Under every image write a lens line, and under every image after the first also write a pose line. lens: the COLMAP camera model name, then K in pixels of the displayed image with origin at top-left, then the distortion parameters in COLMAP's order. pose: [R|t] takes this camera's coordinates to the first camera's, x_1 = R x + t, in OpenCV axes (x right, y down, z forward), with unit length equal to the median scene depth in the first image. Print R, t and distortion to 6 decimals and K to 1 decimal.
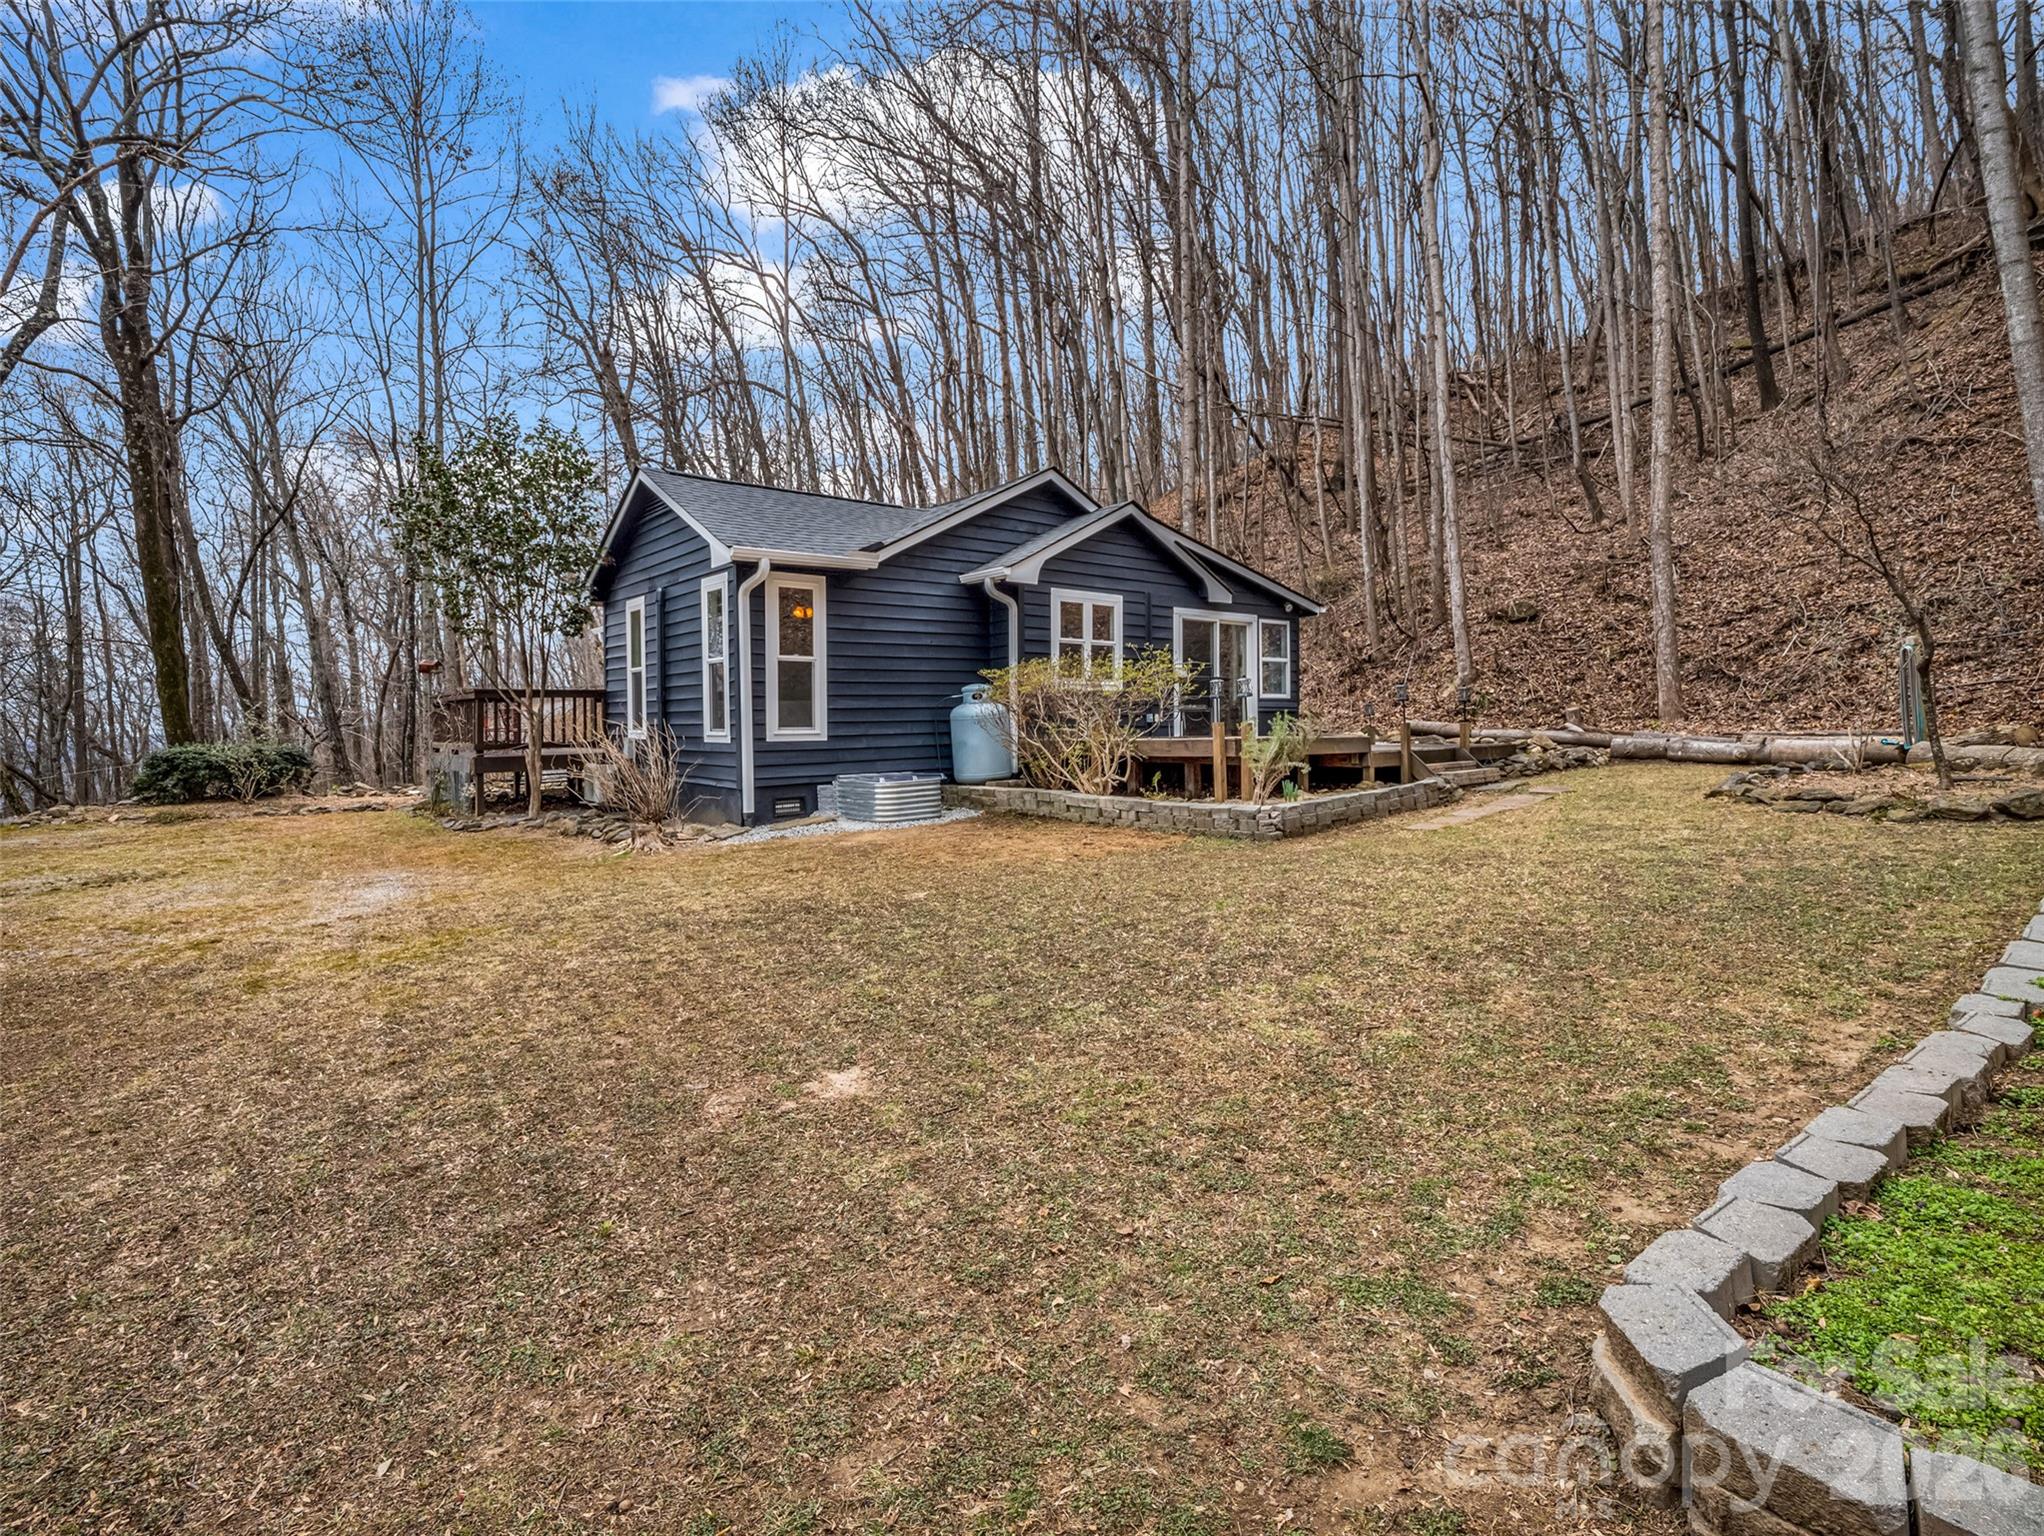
lens RADIAL K [[1005.4, 0, 1026.2], [0, 1005.4, 766.1], [0, 0, 1]] dist [-0.011548, -0.003461]
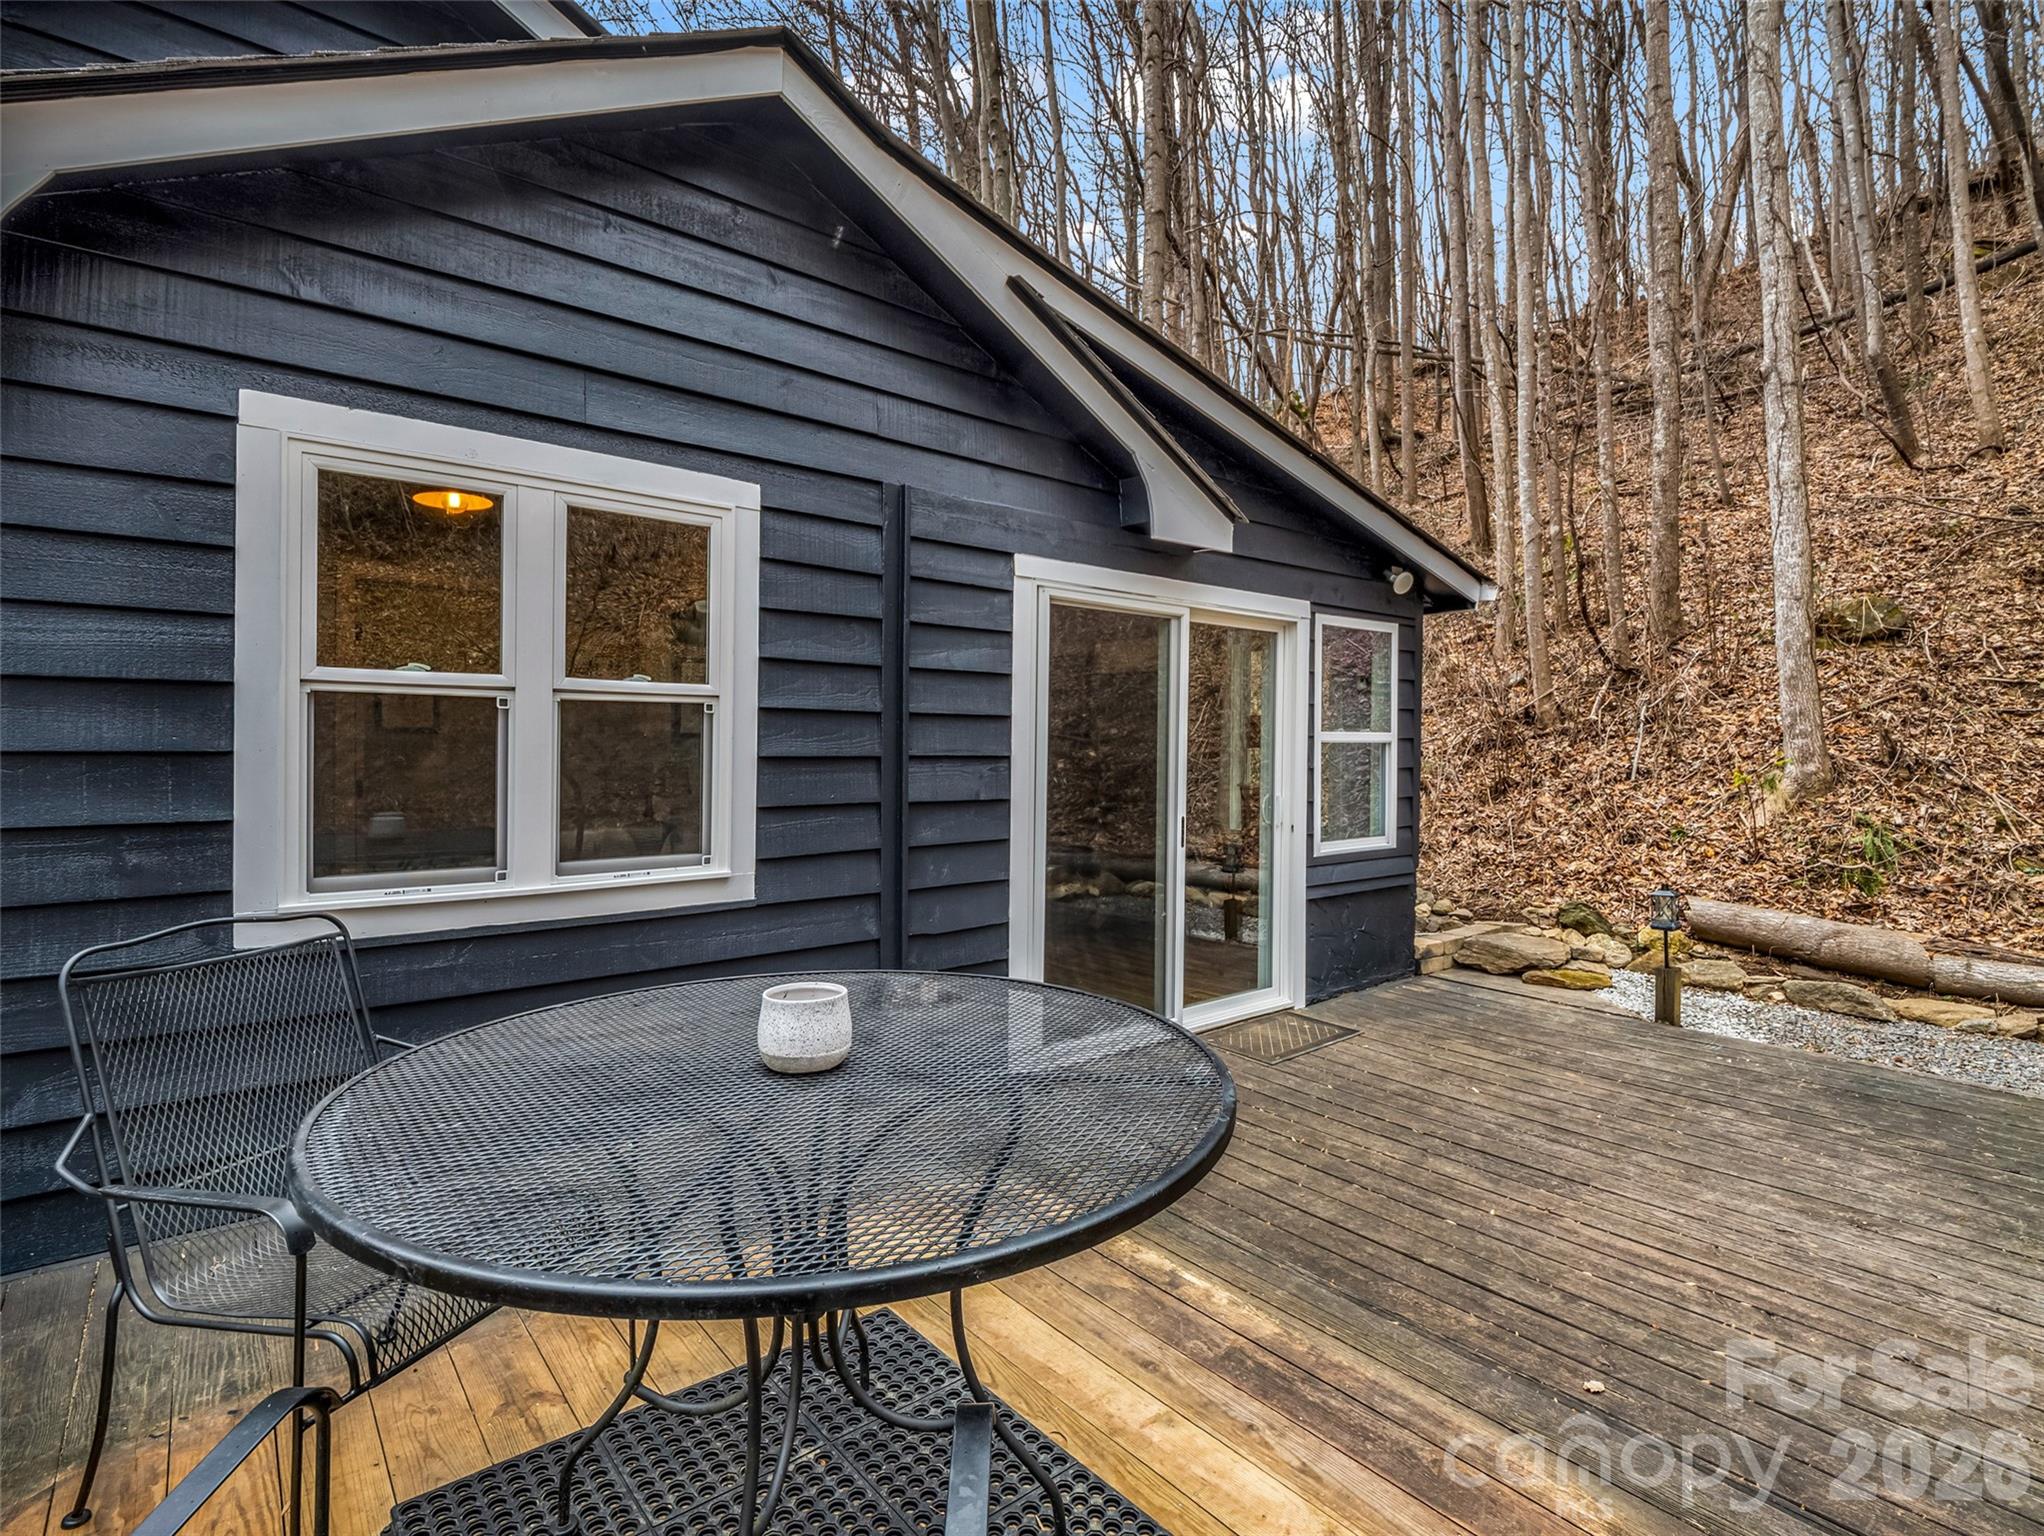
lens RADIAL K [[1005.4, 0, 1027.0], [0, 1005.4, 756.5], [0, 0, 1]] dist [-0.011548, -0.003461]
pose [[0.999701, 0.022361, 0.009933, 0.159459], [-0.022145, 0.999526, -0.021377, -0.106395], [-0.010406, 0.021151, 0.999722, 0.790383]]
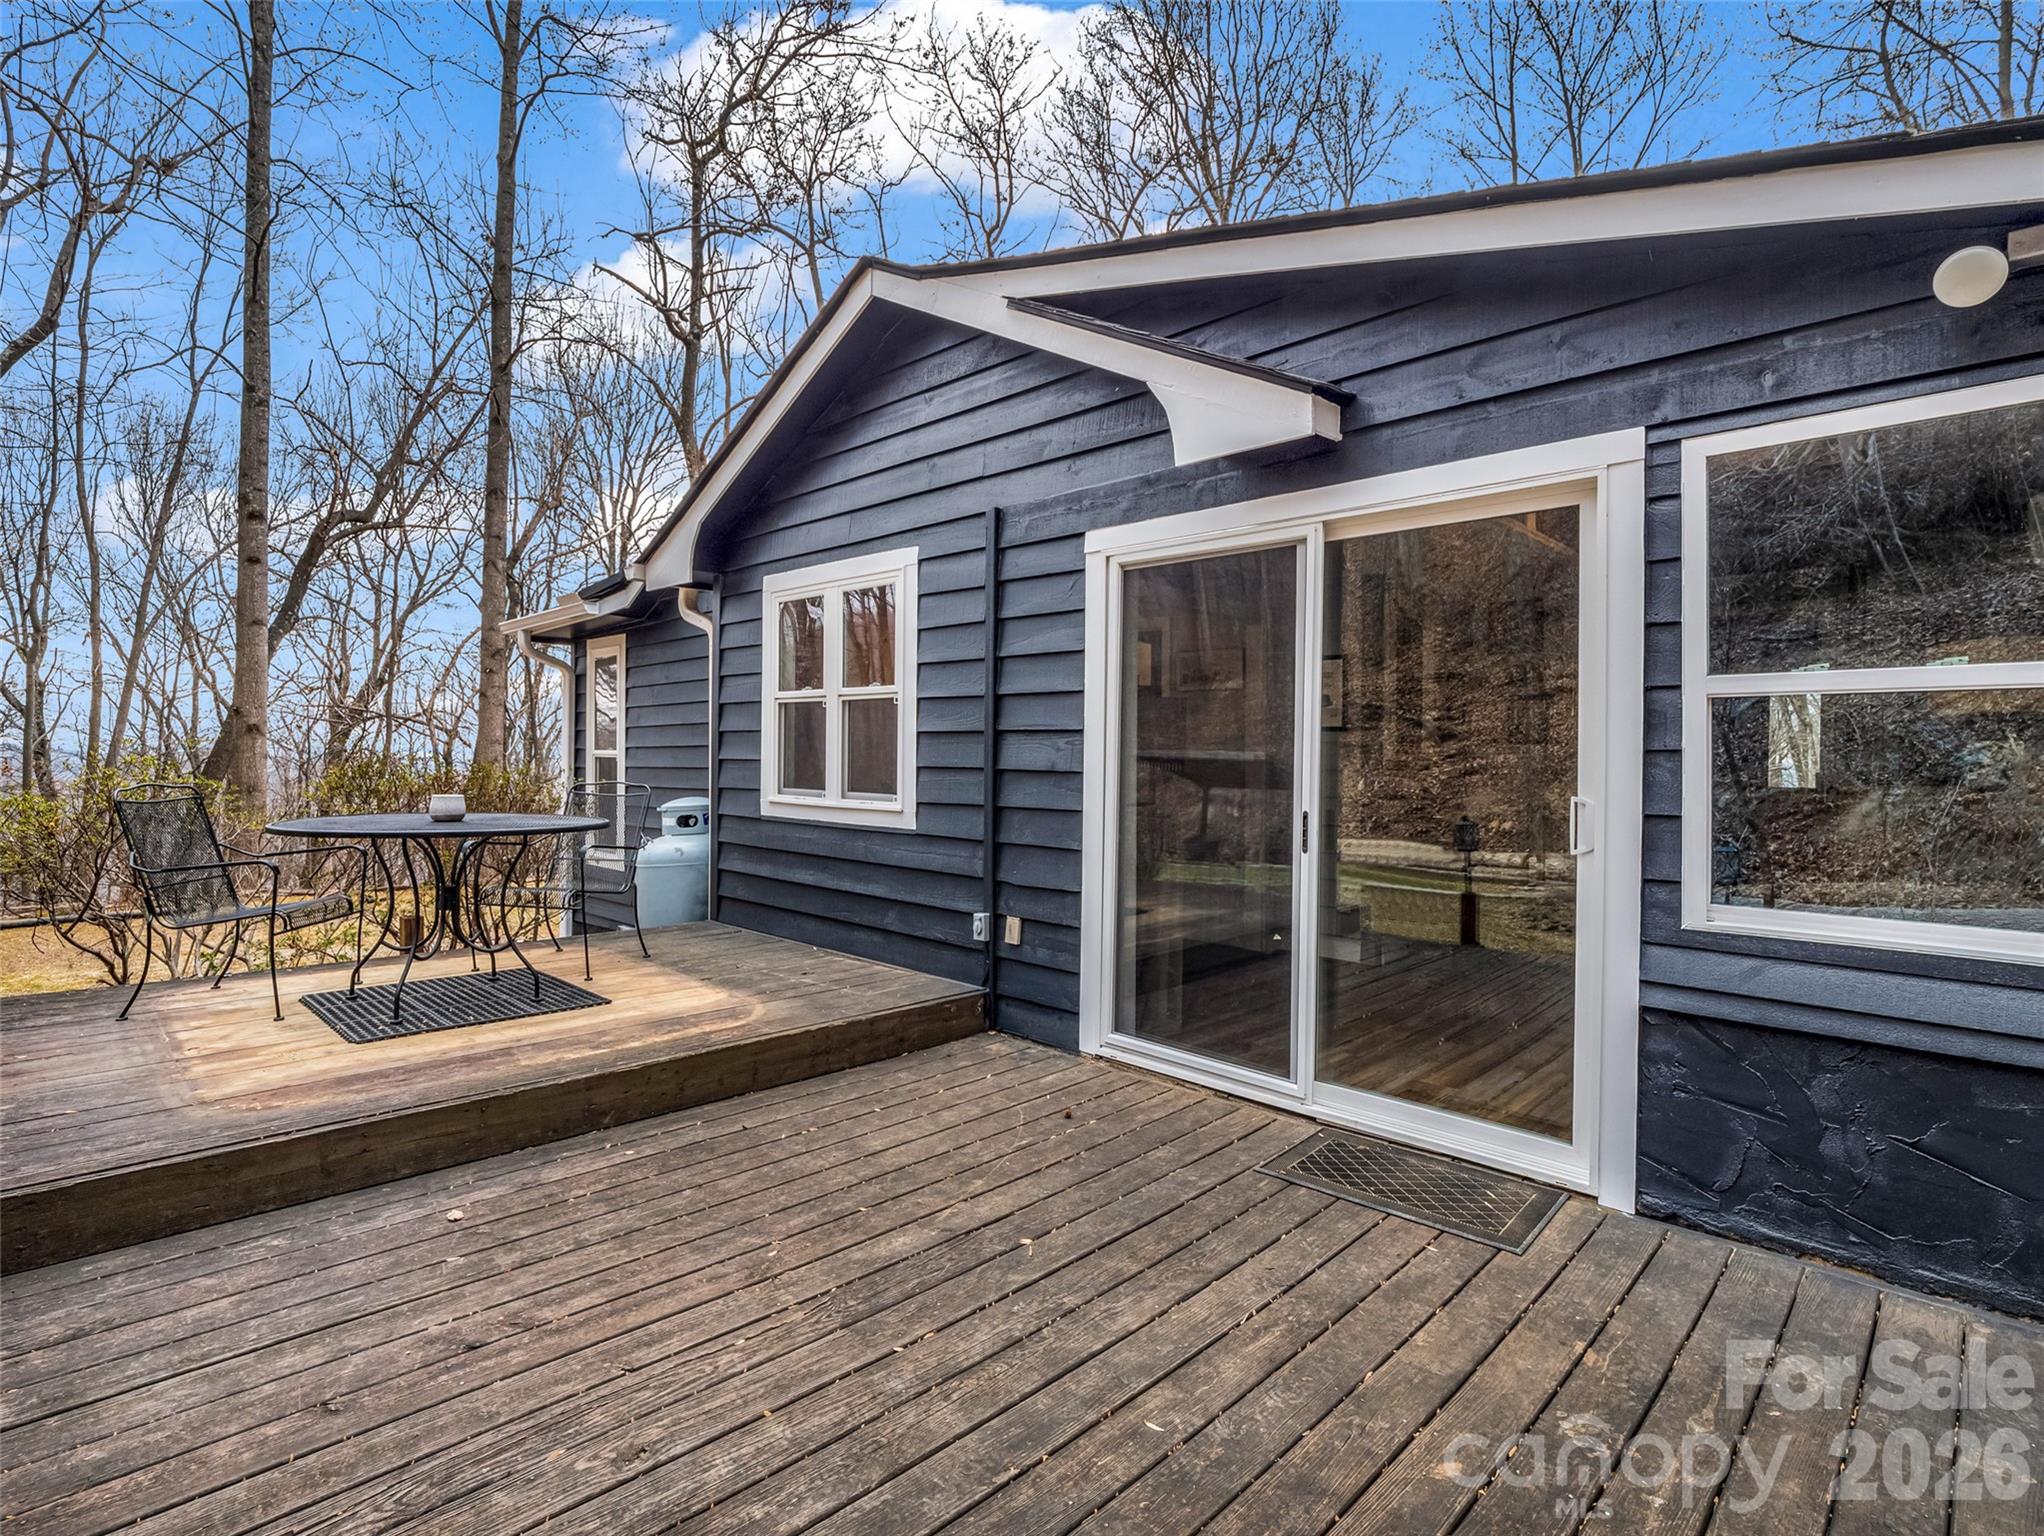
lens RADIAL K [[1005.4, 0, 1018.4], [0, 1005.4, 752.7], [0, 0, 1]] dist [-0.011548, -0.003461]
pose [[0.114857, 0.012310, -0.993306, 0.442168], [-0.050526, 0.998701, 0.006535, -0.106767], [0.992096, 0.049437, 0.115330, 1.020449]]
